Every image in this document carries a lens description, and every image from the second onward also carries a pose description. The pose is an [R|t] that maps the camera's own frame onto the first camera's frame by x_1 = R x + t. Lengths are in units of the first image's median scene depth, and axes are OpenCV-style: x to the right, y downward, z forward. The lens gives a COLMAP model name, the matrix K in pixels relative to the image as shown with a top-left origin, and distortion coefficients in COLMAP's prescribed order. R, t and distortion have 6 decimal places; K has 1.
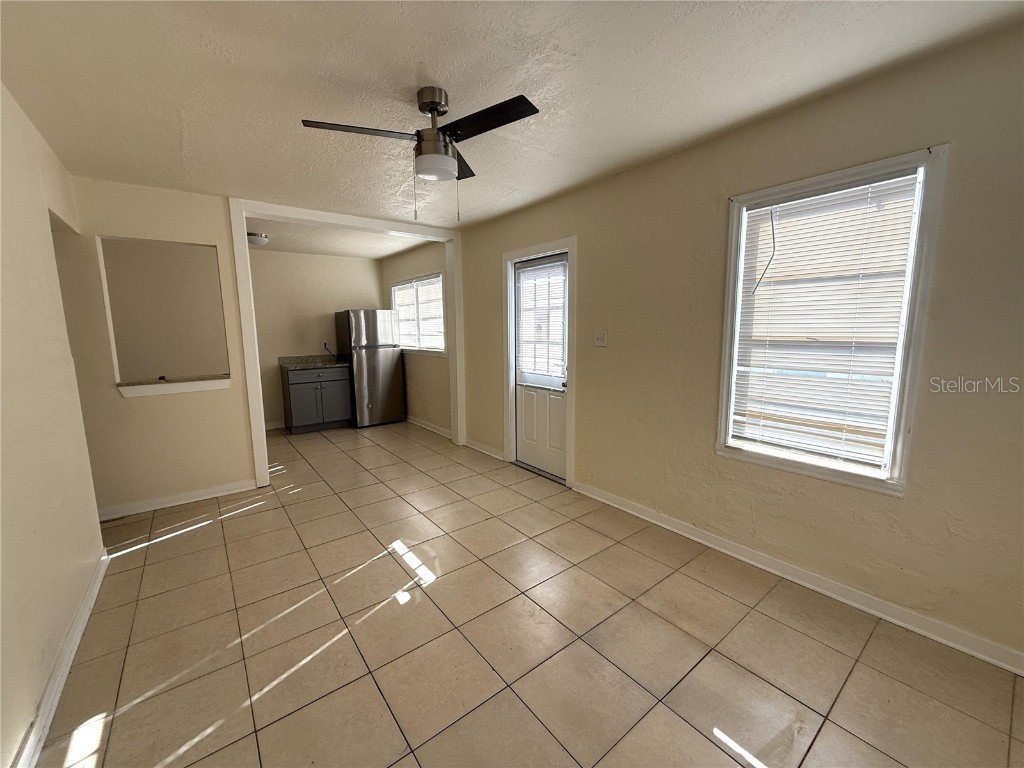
lens RADIAL K [[407.9, 0, 512.0], [0, 407.9, 384.0], [0, 0, 1]] dist [0.001720, -0.000115]
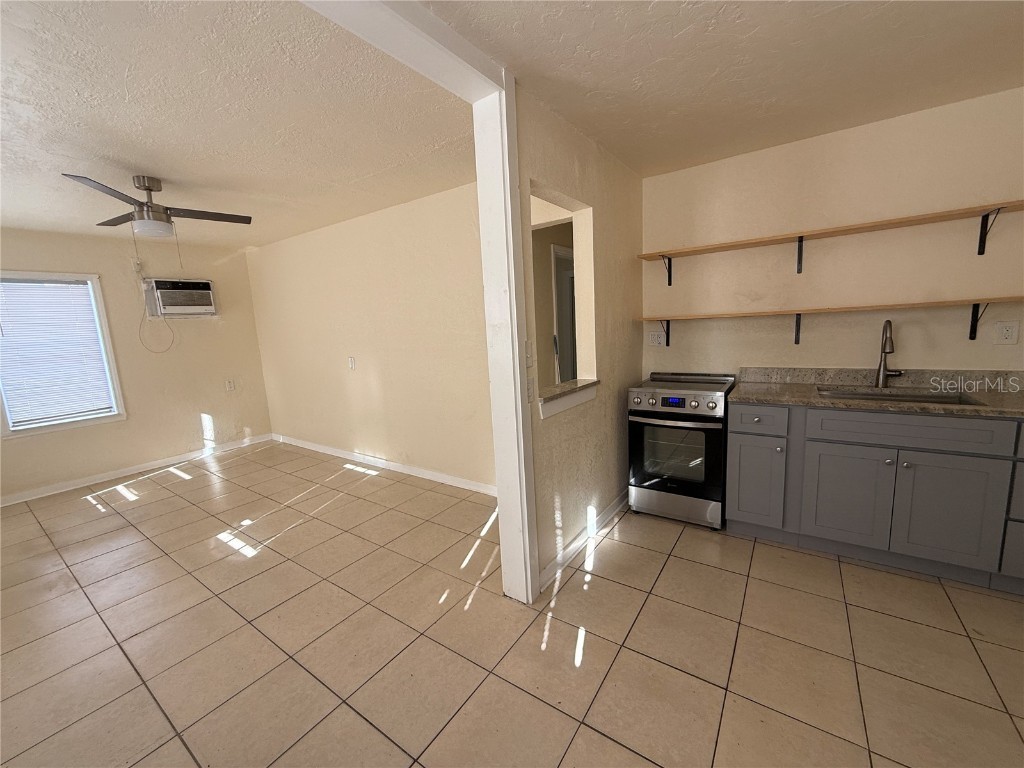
lens RADIAL K [[407.9, 0, 512.0], [0, 407.9, 384.0], [0, 0, 1]] dist [0.001720, -0.000115]
pose [[-0.953732, 0.103642, -0.282230, -0.495032], [0.021848, 0.960115, 0.278750, -0.211013], [0.299864, 0.259687, -0.917957, 1.522427]]
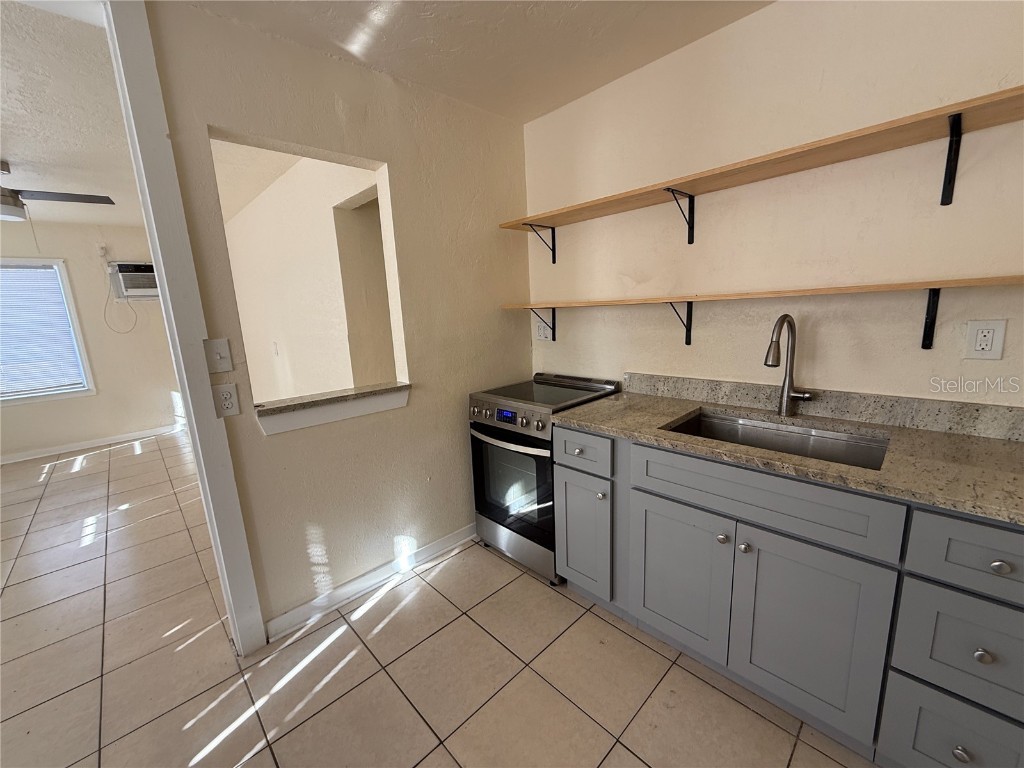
lens RADIAL K [[407.9, 0, 512.0], [0, 407.9, 384.0], [0, 0, 1]] dist [0.001720, -0.000115]
pose [[-0.993024, 0.075545, -0.090529, -0.950512], [0.042735, 0.946181, 0.320803, -0.193023], [0.109892, 0.314697, -0.942809, 1.465559]]
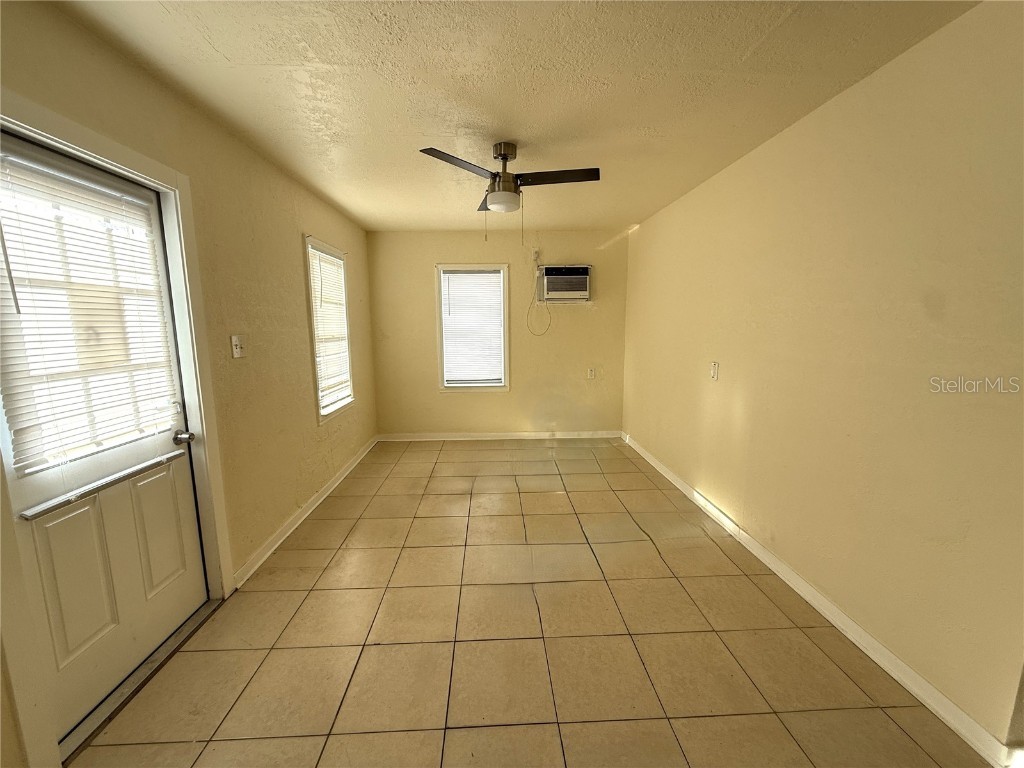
lens RADIAL K [[407.9, 0, 512.0], [0, 407.9, 384.0], [0, 0, 1]] dist [0.001720, -0.000115]
pose [[-0.818594, -0.069633, 0.570137, -0.531215], [0.090666, 0.964514, 0.247977, -0.163229], [-0.567172, 0.254684, -0.783232, 1.158775]]
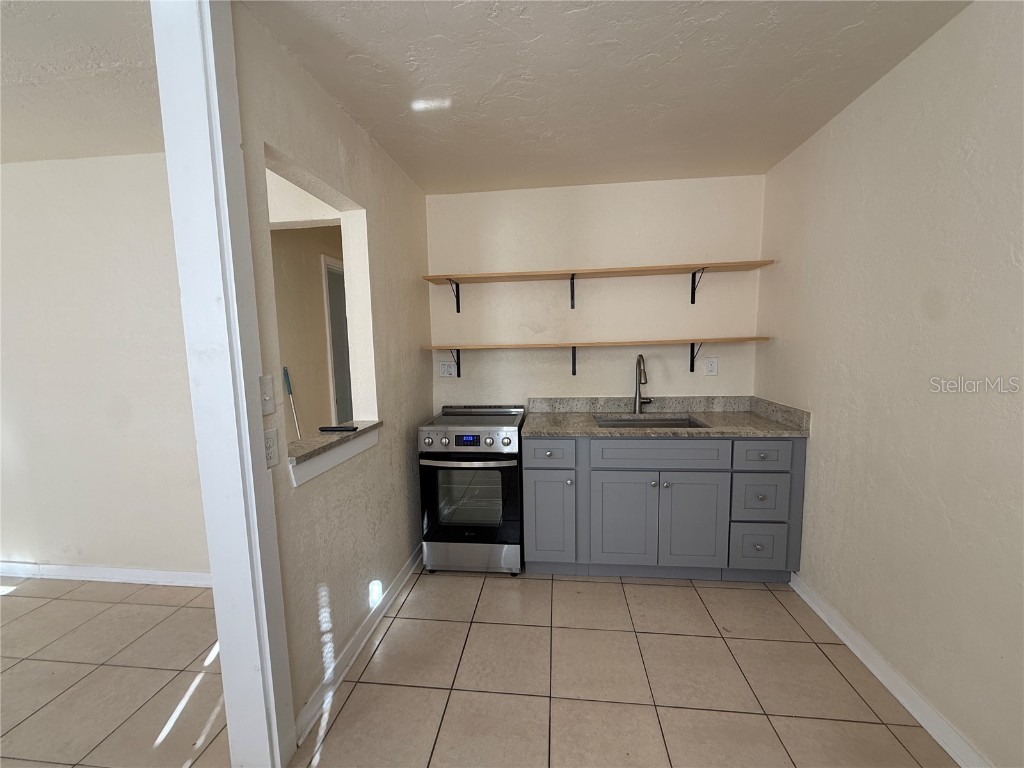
lens RADIAL K [[405.7, 0, 512.0], [0, 405.7, 384.0], [0, 0, 1]] dist [-0.000457, -0.000147]
pose [[-0.698682, 0.099243, -0.708515, -0.573026], [-0.069479, 0.976239, 0.205258, -0.196745], [0.712050, 0.192637, -0.675185, 1.416495]]
